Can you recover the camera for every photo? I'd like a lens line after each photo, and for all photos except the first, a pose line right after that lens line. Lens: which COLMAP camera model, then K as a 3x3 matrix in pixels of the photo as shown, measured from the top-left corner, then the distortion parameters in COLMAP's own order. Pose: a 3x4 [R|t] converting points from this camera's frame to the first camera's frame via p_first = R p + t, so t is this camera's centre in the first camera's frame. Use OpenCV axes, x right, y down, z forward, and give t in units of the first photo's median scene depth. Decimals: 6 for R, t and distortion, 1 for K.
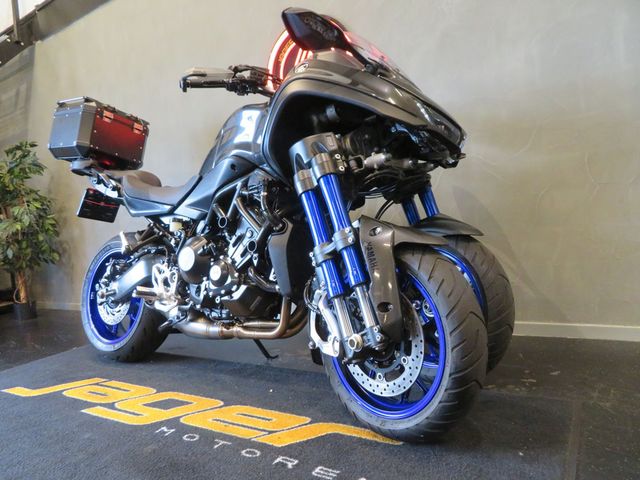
lens RADIAL K [[458.1, 0, 320.0], [0, 458.1, 240.0], [0, 0, 1]] dist [-0.003611, -0.001260]
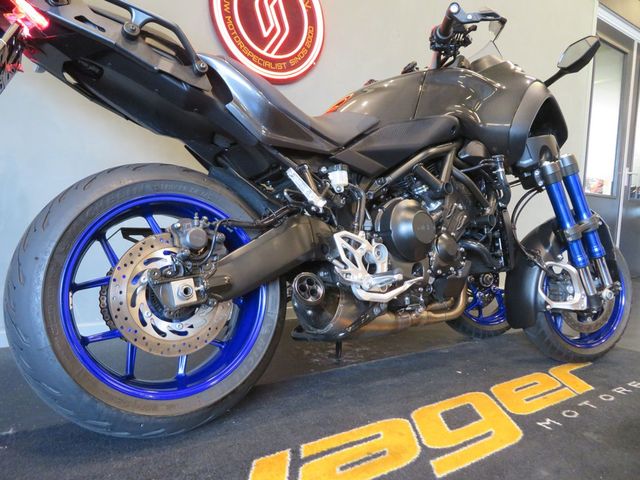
lens RADIAL K [[458.1, 0, 320.0], [0, 458.1, 240.0], [0, 0, 1]] dist [-0.003611, -0.001260]
pose [[0.359374, 0.061158, 0.931187, -1.300802], [-0.039994, 0.997943, -0.050107, 0.130491], [-0.932336, -0.019235, 0.361081, 1.082988]]
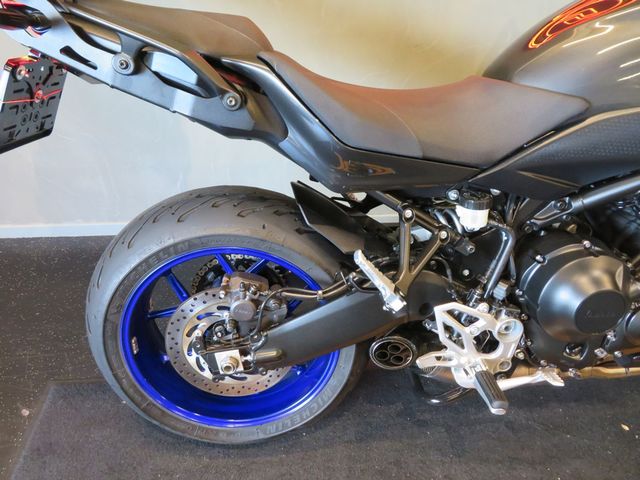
lens RADIAL K [[460.3, 0, 316.9], [0, 460.3, 240.5], [0, 0, 1]] dist [0.003974, 0.002777]
pose [[0.797140, -0.274480, 0.537799, -0.927294], [-0.052810, 0.855591, 0.514951, -0.306710], [-0.601480, -0.438890, 0.667531, 1.091121]]
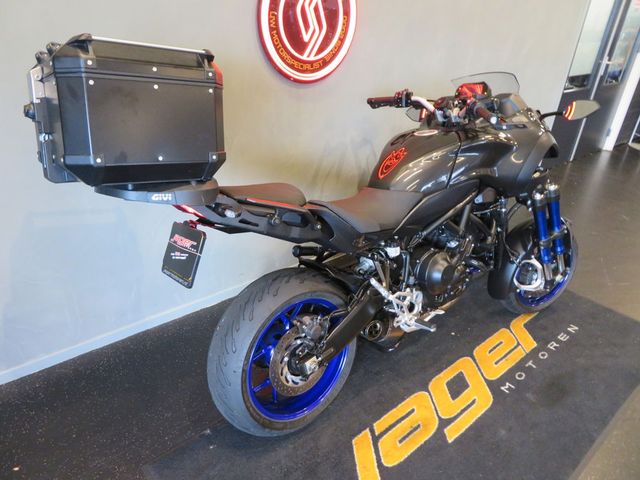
lens RADIAL K [[458.1, 0, 320.0], [0, 458.1, 240.0], [0, 0, 1]] dist [-0.003611, -0.001260]
pose [[0.275482, -0.347597, 0.896262, -1.632867], [-0.044085, 0.926789, 0.372987, -0.534693], [-0.960295, -0.142263, 0.239990, 1.275517]]
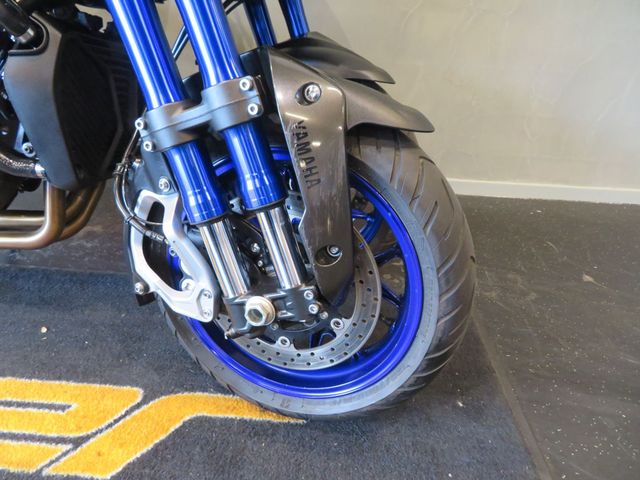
lens RADIAL K [[458.1, 0, 320.0], [0, 458.1, 240.0], [0, 0, 1]] dist [-0.003611, -0.001260]
pose [[0.857417, -0.120916, 0.500215, -0.095775], [-0.106120, 0.909572, 0.401767, -0.058706], [-0.503562, -0.397565, 0.767051, 0.483063]]
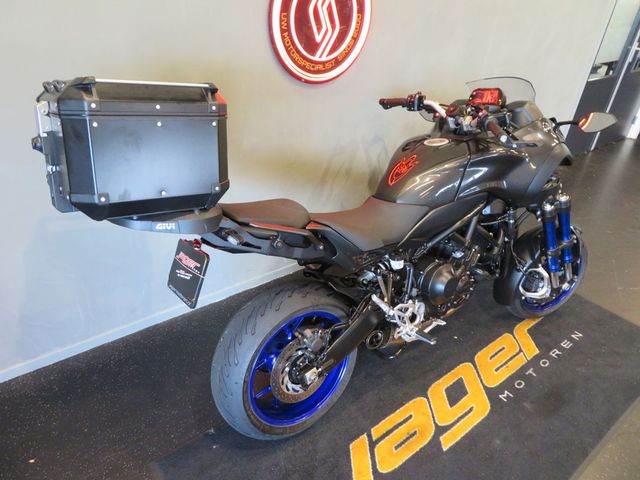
lens RADIAL K [[458.5, 0, 320.4], [0, 458.5, 238.2], [0, 0, 1]] dist [-0.005357, 0.001714]
pose [[0.314768, -0.395050, 0.863051, -1.593443], [-0.058531, 0.899461, 0.433064, -0.648640], [-0.947362, -0.186830, 0.259999, 1.263804]]
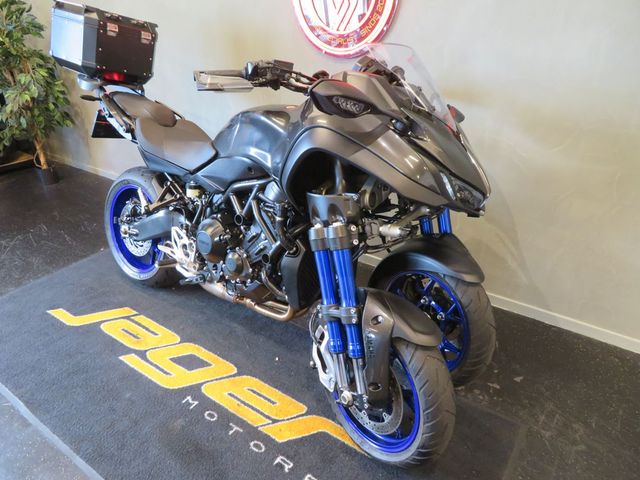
lens RADIAL K [[458.1, 0, 320.0], [0, 458.1, 240.0], [0, 0, 1]] dist [-0.003611, -0.001260]
pose [[0.994921, 0.100522, -0.005162, -0.023773], [-0.089406, 0.906128, 0.413447, -0.523300], [0.046237, -0.410886, 0.910513, 0.061361]]
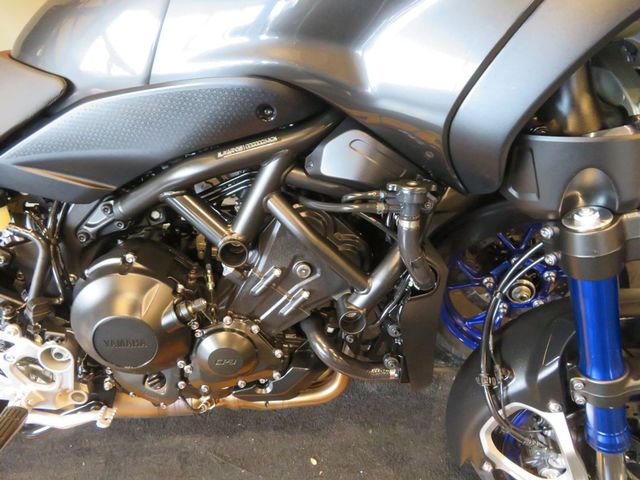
lens RADIAL K [[458.1, 0, 320.0], [0, 458.1, 240.0], [0, 0, 1]] dist [-0.003611, -0.001260]
pose [[0.794568, -0.254856, 0.551099, -0.431308], [-0.091488, 0.847029, 0.523615, -0.305851], [-0.600243, -0.466466, 0.649706, 0.845423]]
